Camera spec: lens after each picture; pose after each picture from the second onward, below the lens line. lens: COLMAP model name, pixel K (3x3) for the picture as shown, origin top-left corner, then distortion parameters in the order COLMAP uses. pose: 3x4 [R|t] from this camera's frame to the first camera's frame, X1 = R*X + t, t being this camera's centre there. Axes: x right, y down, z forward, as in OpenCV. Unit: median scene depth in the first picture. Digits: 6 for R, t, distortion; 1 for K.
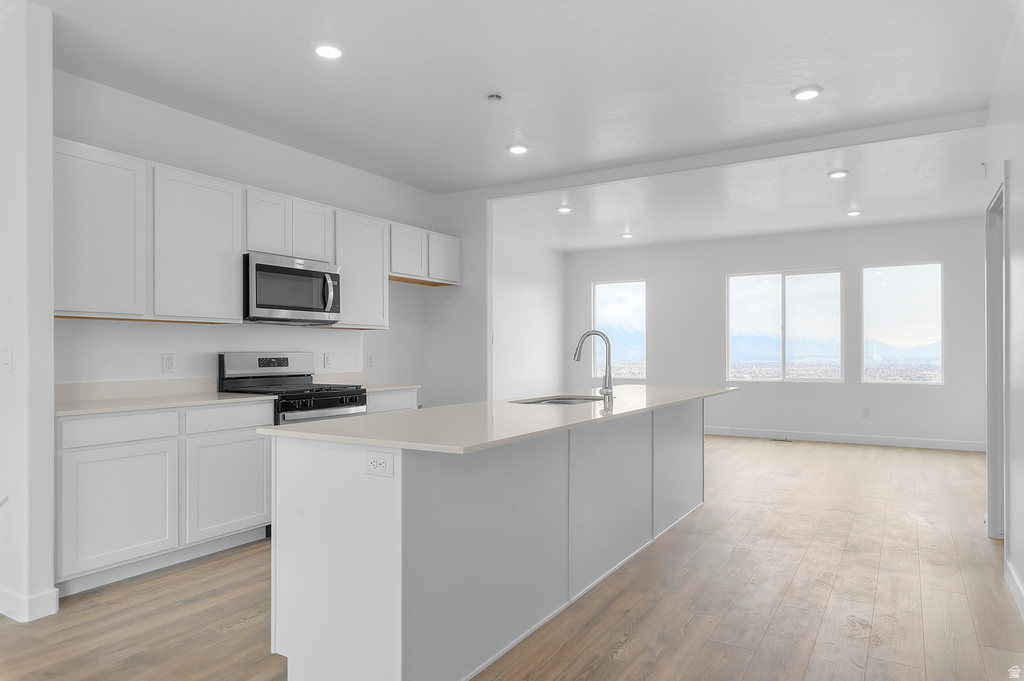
lens RADIAL K [[670.1, 0, 513.1], [0, 670.1, 345.0], [0, 0, 1]] dist [0.008538, 0.000811]
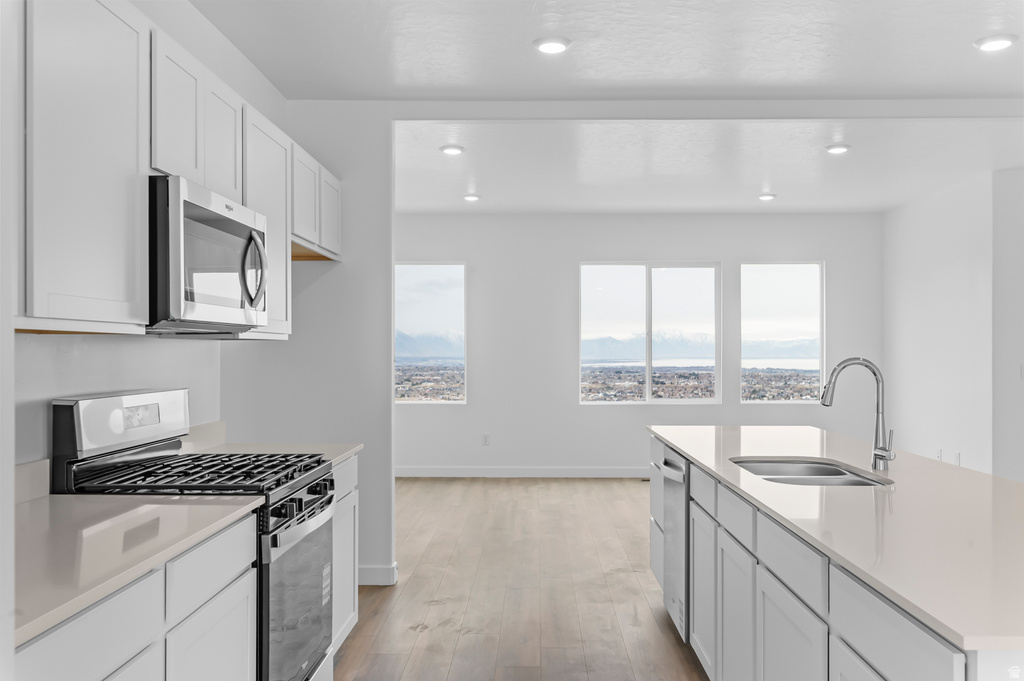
lens RADIAL K [[878.1, 0, 510.0], [0, 878.1, 344.6], [0, 0, 1]] dist [-0.003789, -0.010568]
pose [[0.865283, 0.006301, 0.501243, -0.295896], [-0.007895, 0.999968, 0.001059, -0.016776], [-0.501221, -0.004874, 0.865306, 0.237280]]
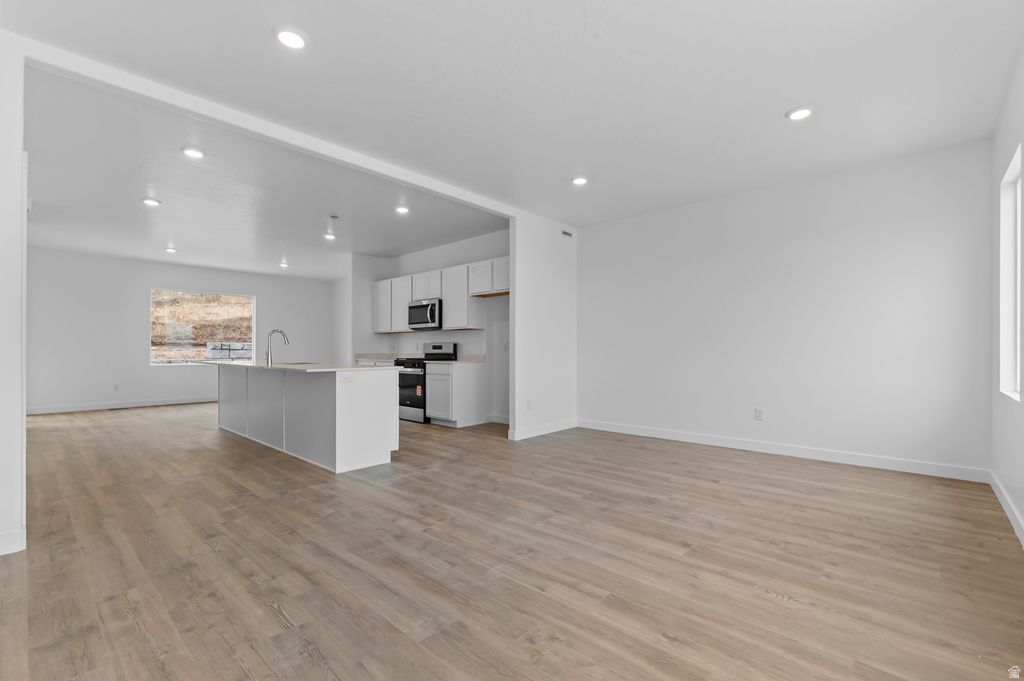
lens RADIAL K [[446.5, 0, 516.8], [0, 446.5, 346.8], [0, 0, 1]] dist [0.006405, -0.000138]
pose [[-0.216363, -0.005708, -0.976296, 0.676836], [0.009936, 0.999918, -0.008048, 0.025384], [0.976262, -0.011442, -0.216289, 1.046918]]
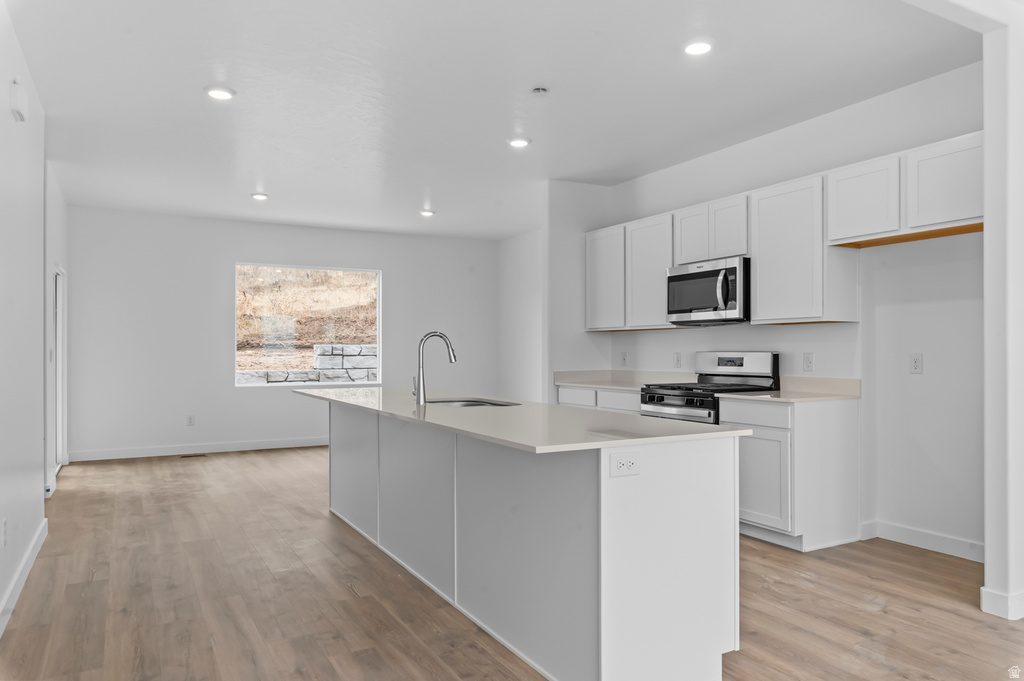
lens RADIAL K [[705.1, 0, 514.5], [0, 705.1, 337.9], [0, 0, 1]] dist [0.006904, -0.002217]
pose [[-0.520516, -0.012458, -0.853761, 0.490748], [0.011202, 0.999708, -0.021417, 0.005596], [0.853778, -0.020711, -0.520224, 0.851774]]
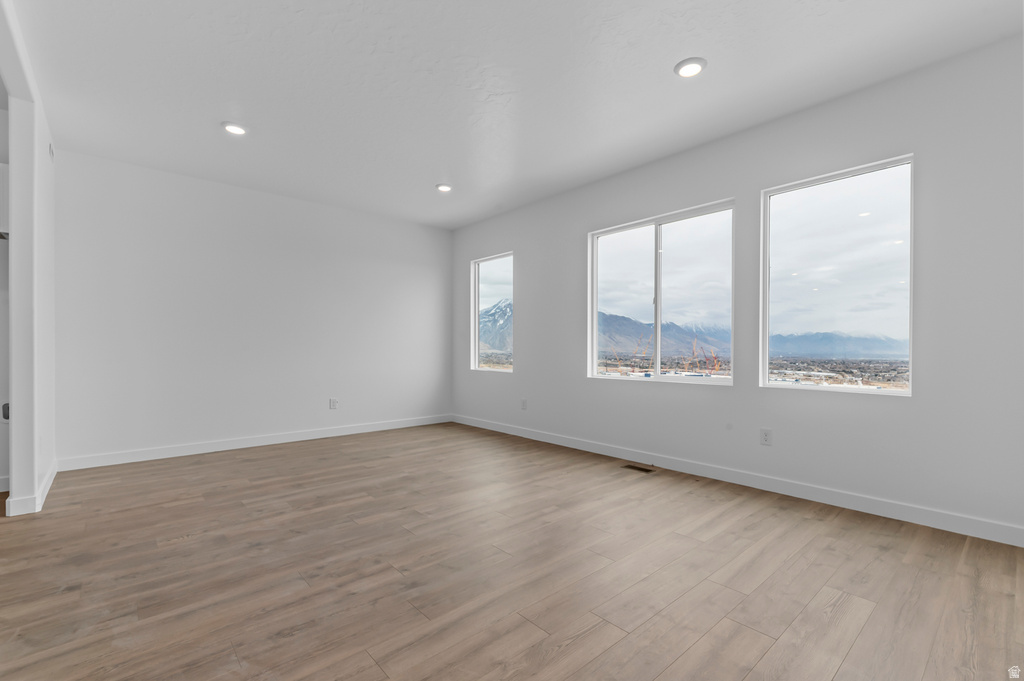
lens RADIAL K [[446.5, 0, 528.7], [0, 446.5, 344.1], [0, 0, 1]] dist [0.006405, -0.000138]
pose [[0.951084, 0.000445, -0.308933, 0.503296], [-0.001420, 0.999995, -0.002931, 0.023031], [0.308930, 0.003226, 0.951079, 0.631543]]
